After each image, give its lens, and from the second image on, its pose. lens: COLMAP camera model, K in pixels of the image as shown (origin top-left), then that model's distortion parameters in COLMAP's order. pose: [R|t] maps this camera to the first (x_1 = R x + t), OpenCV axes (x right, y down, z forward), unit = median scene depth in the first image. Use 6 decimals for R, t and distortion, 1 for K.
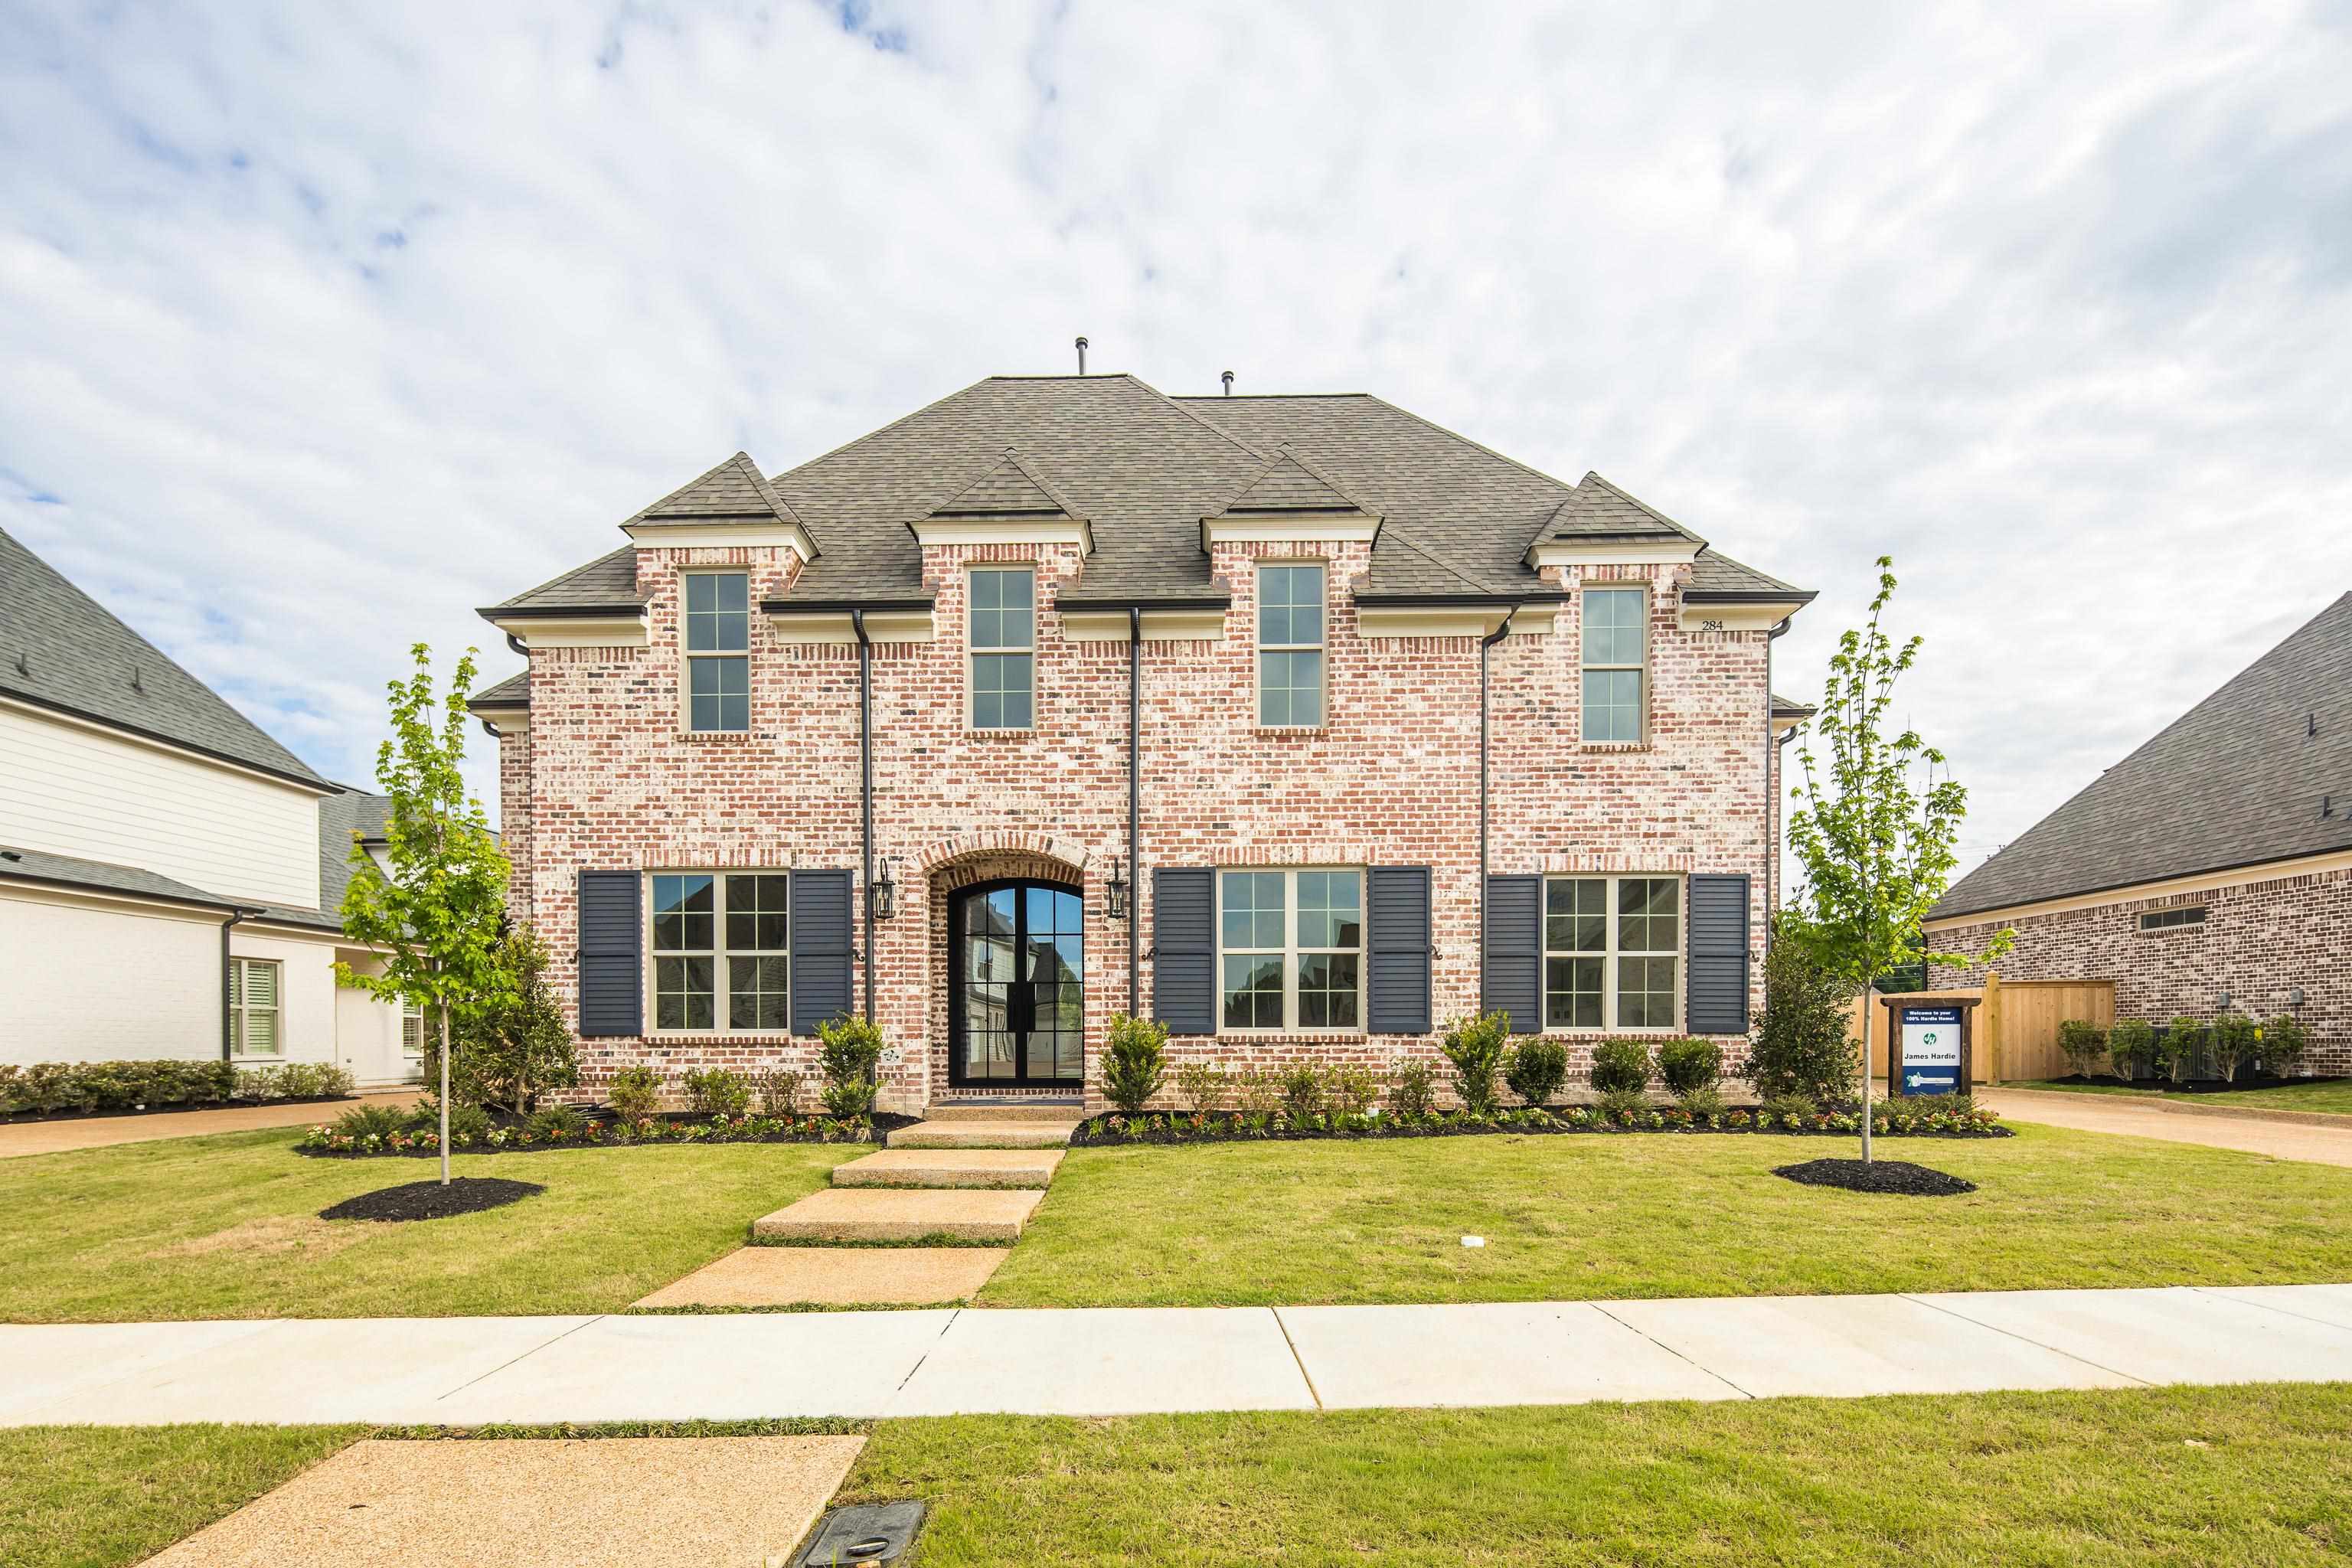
lens RADIAL K [[1153.7, 0, 1182.4], [0, 1153.7, 949.3], [0, 0, 1]] dist [0.000070, -0.000894]
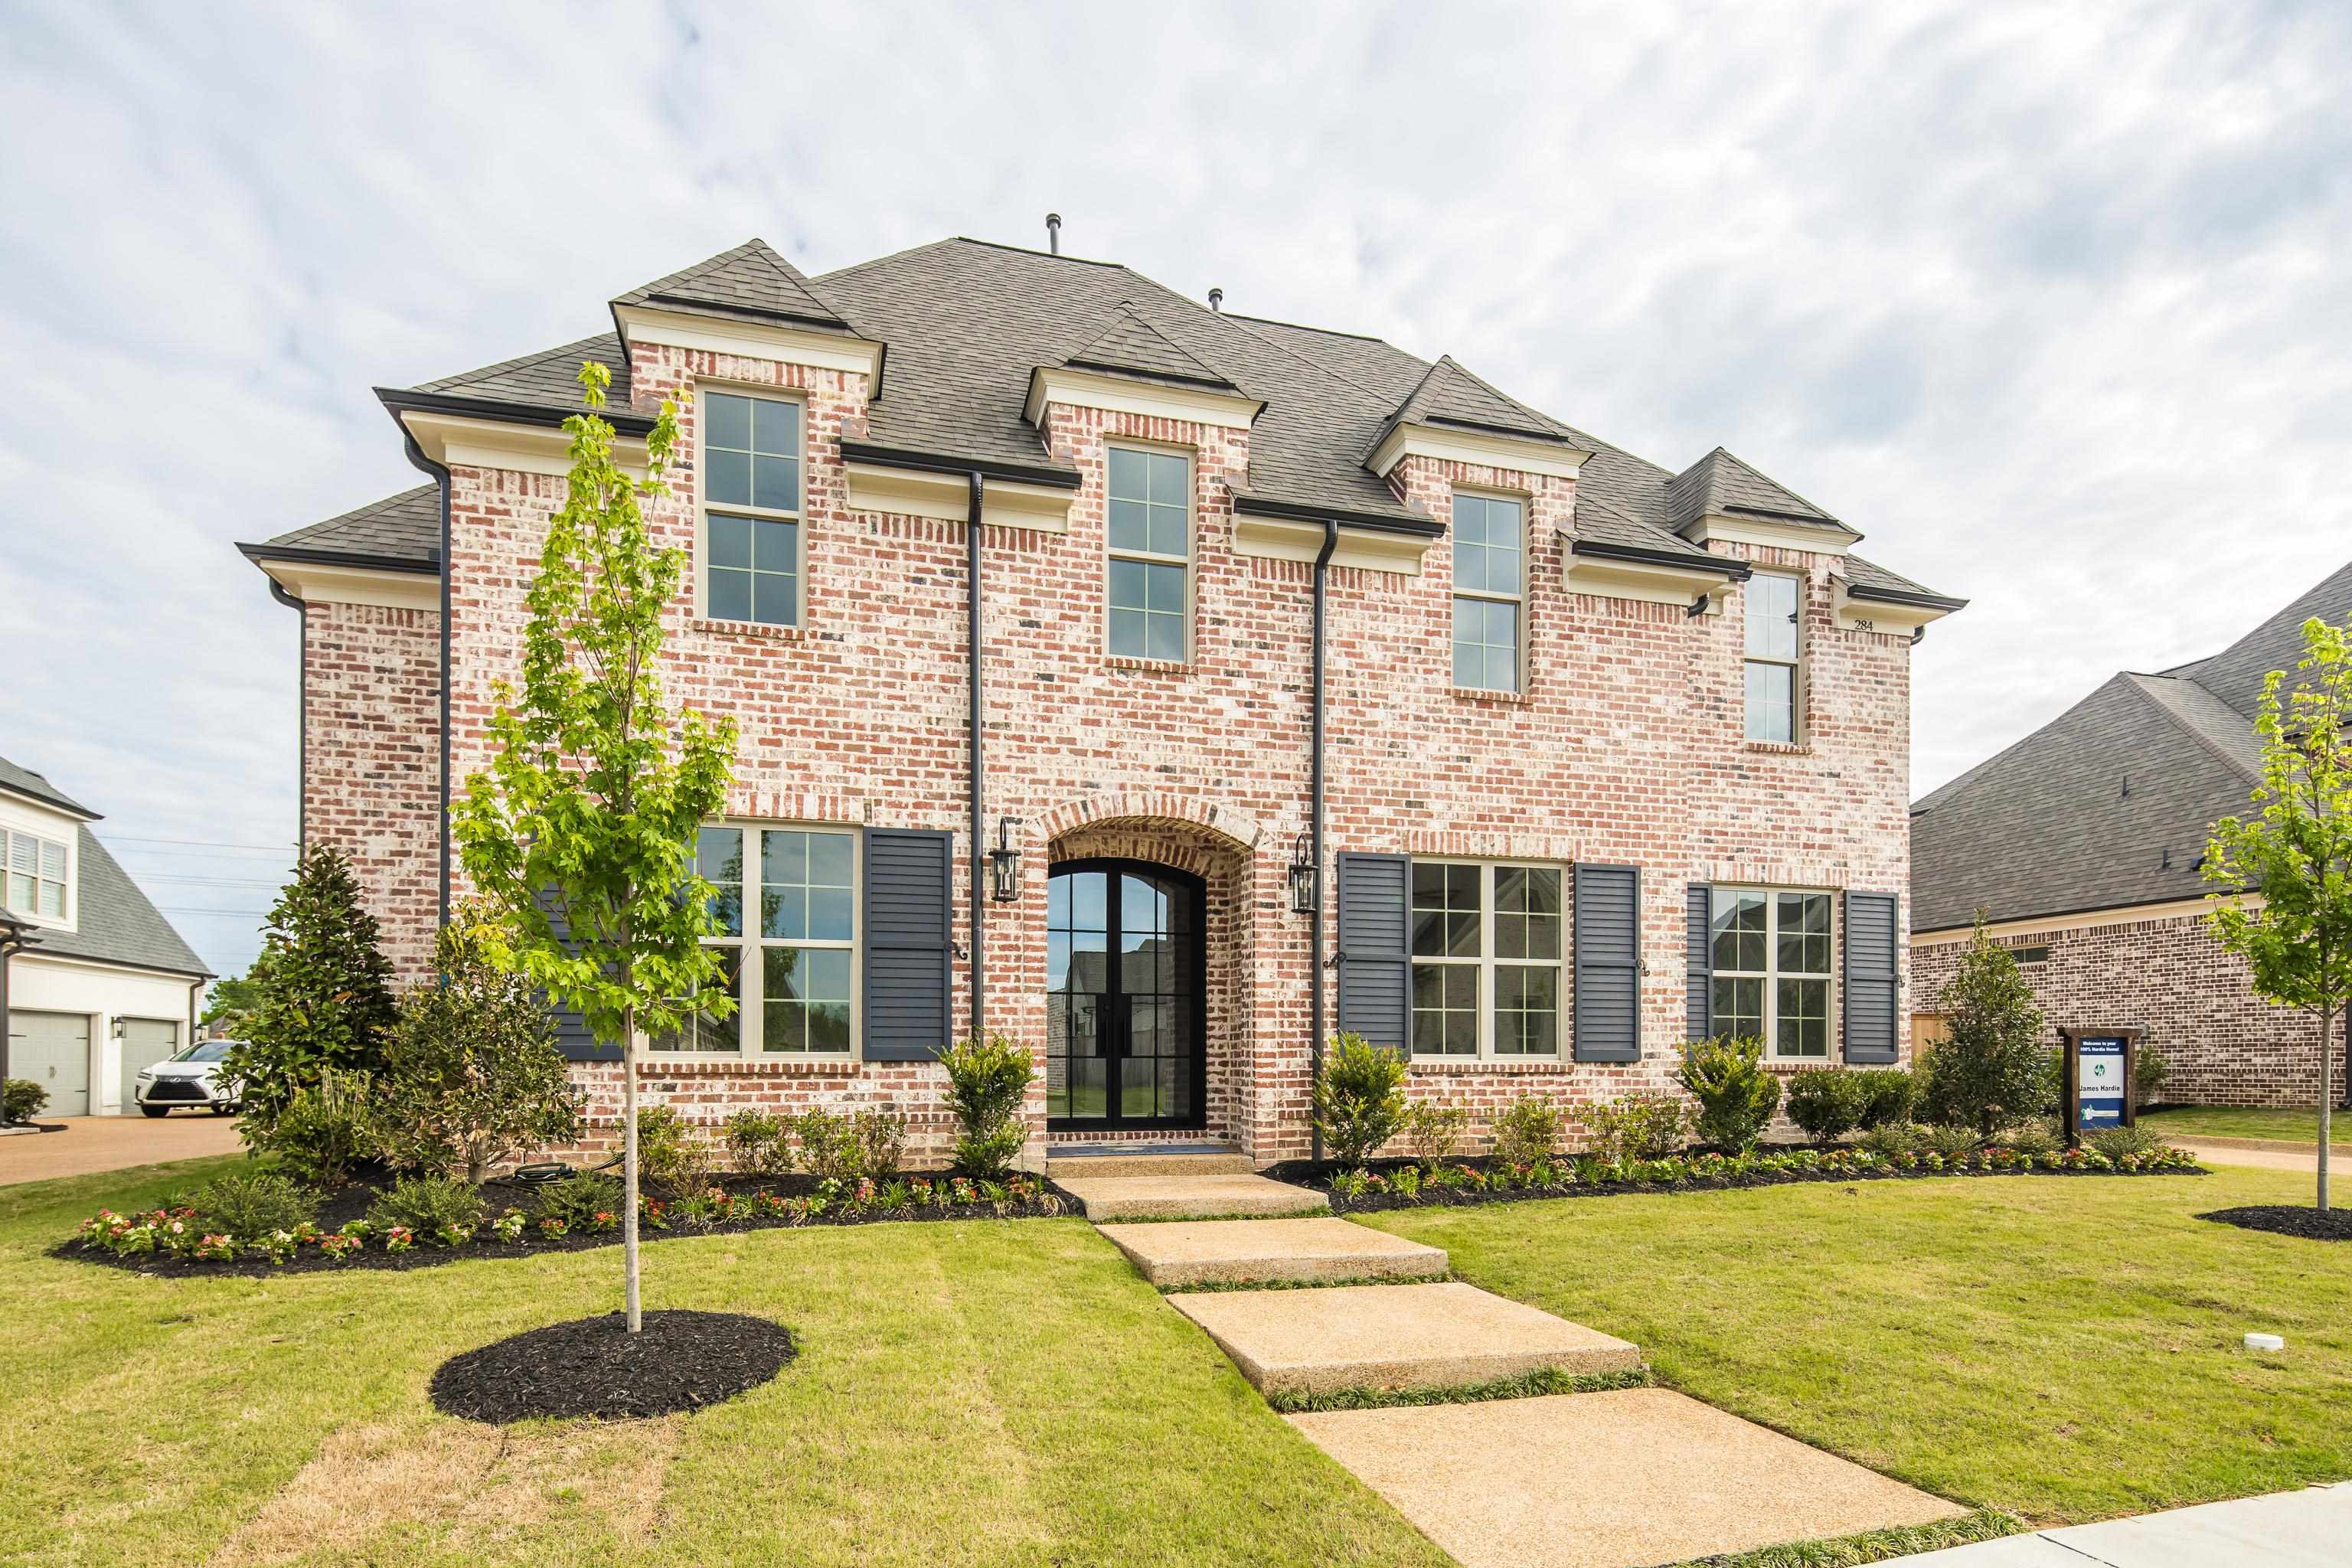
lens RADIAL K [[1197.9, 0, 1169.3], [0, 1197.9, 962.5], [0, 0, 1]] dist [0.000846, -0.000029]
pose [[0.960001, 0.027229, 0.278668, -0.361205], [-0.025425, 0.999626, -0.010085, 0.016470], [-0.278838, 0.002596, 0.960335, 0.241434]]
